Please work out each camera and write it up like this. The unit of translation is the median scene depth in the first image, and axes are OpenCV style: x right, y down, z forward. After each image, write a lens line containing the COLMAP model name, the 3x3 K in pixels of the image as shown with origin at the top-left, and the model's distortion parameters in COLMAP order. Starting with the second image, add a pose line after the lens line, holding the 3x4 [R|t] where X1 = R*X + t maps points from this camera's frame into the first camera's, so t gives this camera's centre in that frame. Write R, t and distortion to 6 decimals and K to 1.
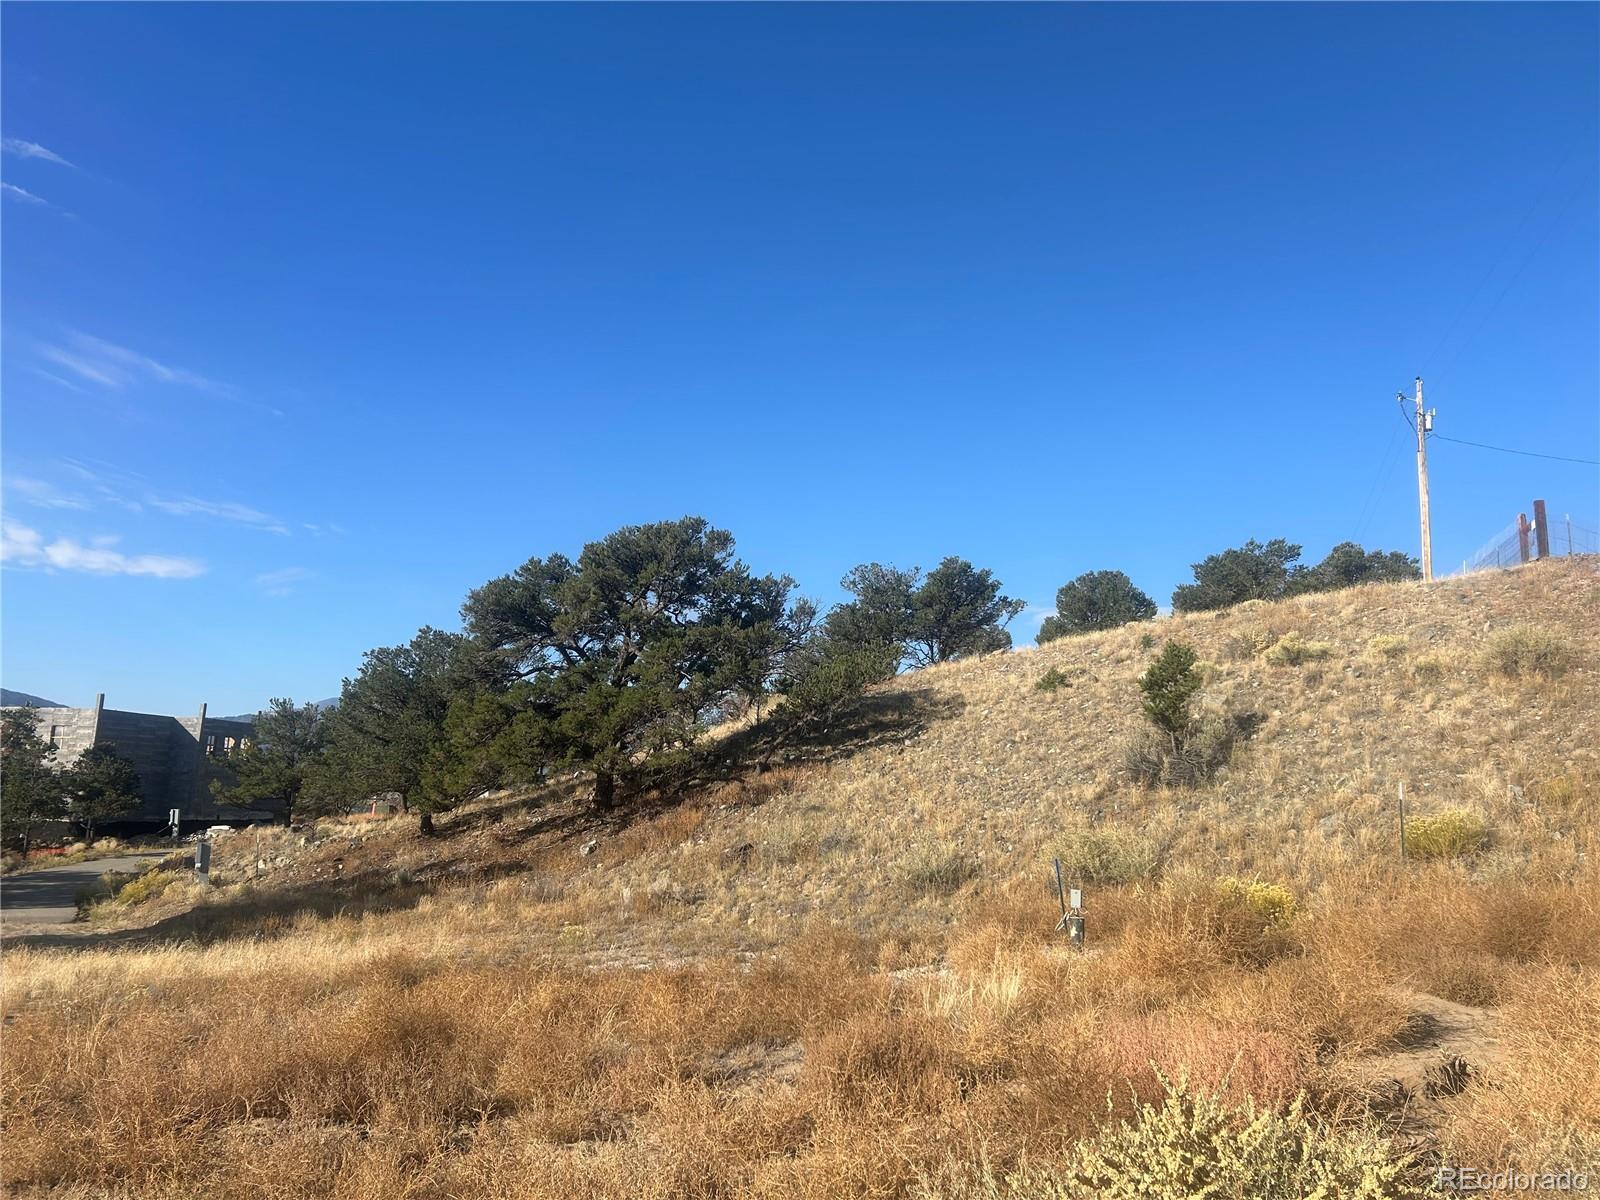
lens RADIAL K [[1193.8, 0, 802.6], [0, 1193.8, 606.1], [0, 0, 1]] dist [0.048166, -0.050847]
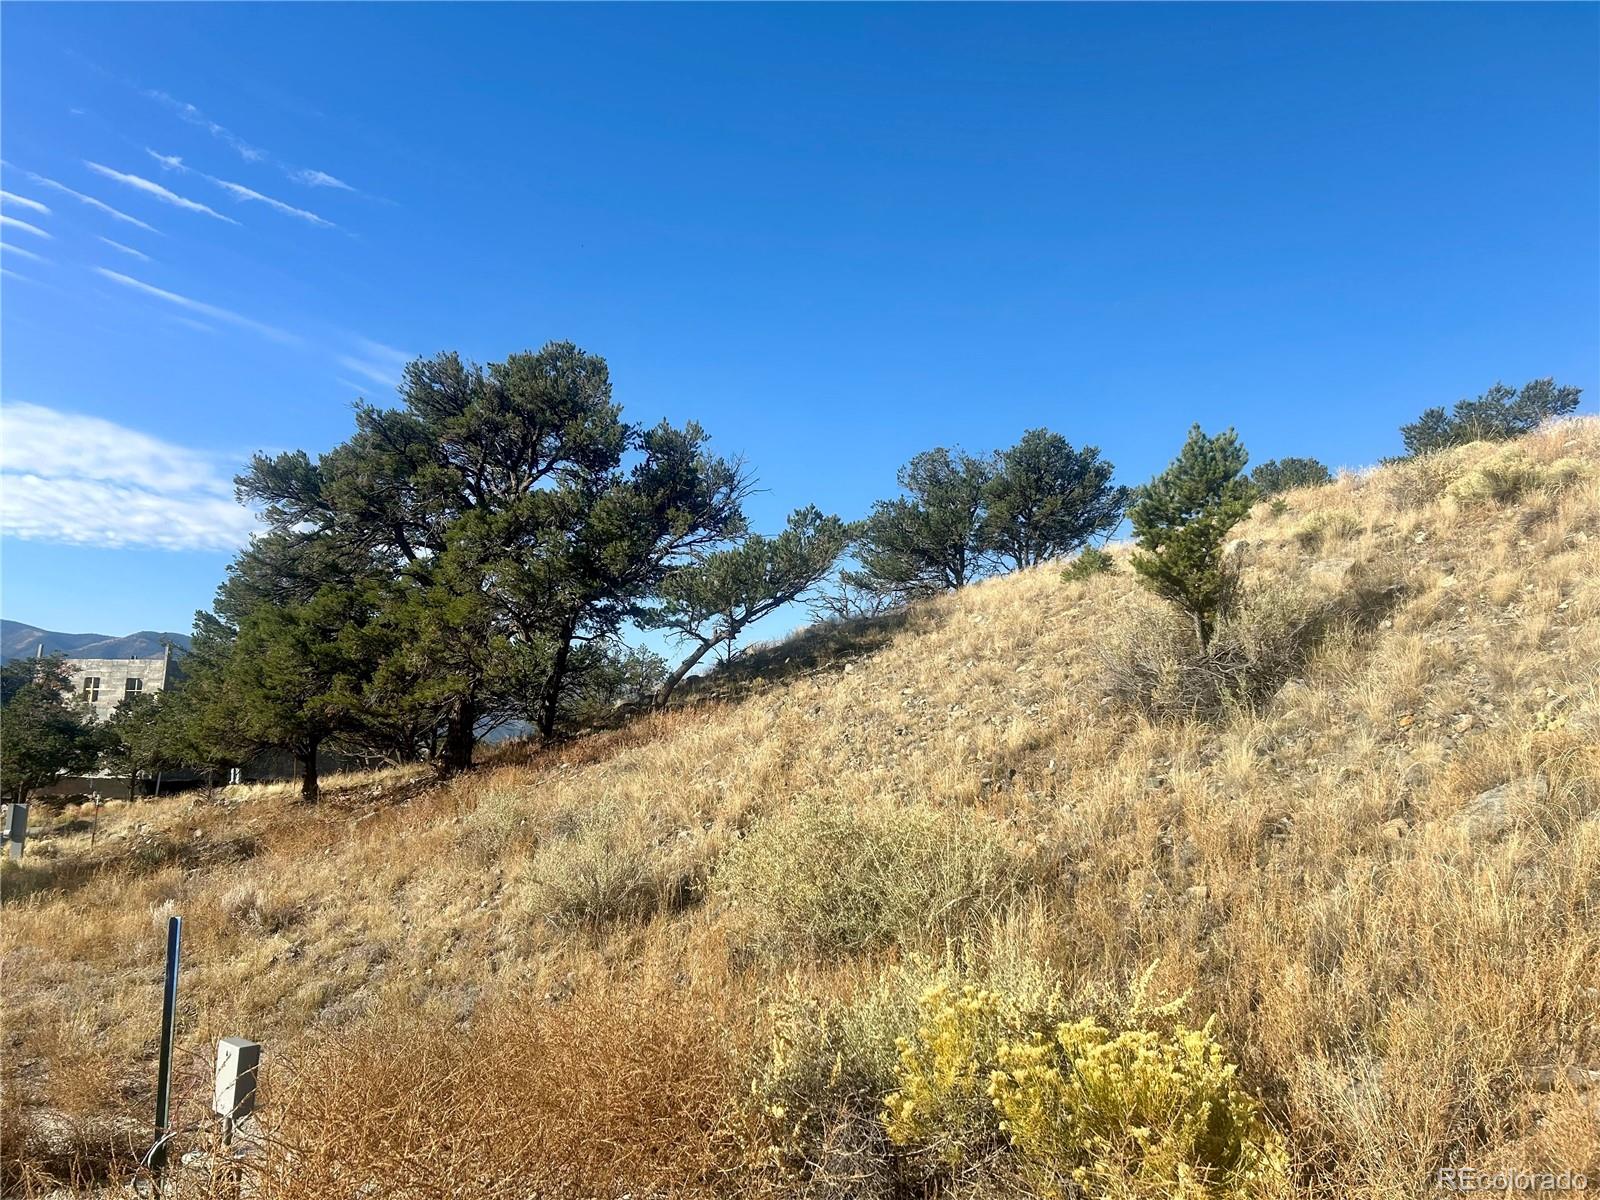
lens RADIAL K [[1193.8, 0, 792.3], [0, 1193.8, 612.3], [0, 0, 1]] dist [0.048166, -0.050847]
pose [[0.976560, -0.014009, -0.214789, 0.154067], [0.019753, 0.999502, 0.024619, 0.054297], [0.214337, -0.028284, 0.976350, 0.298463]]
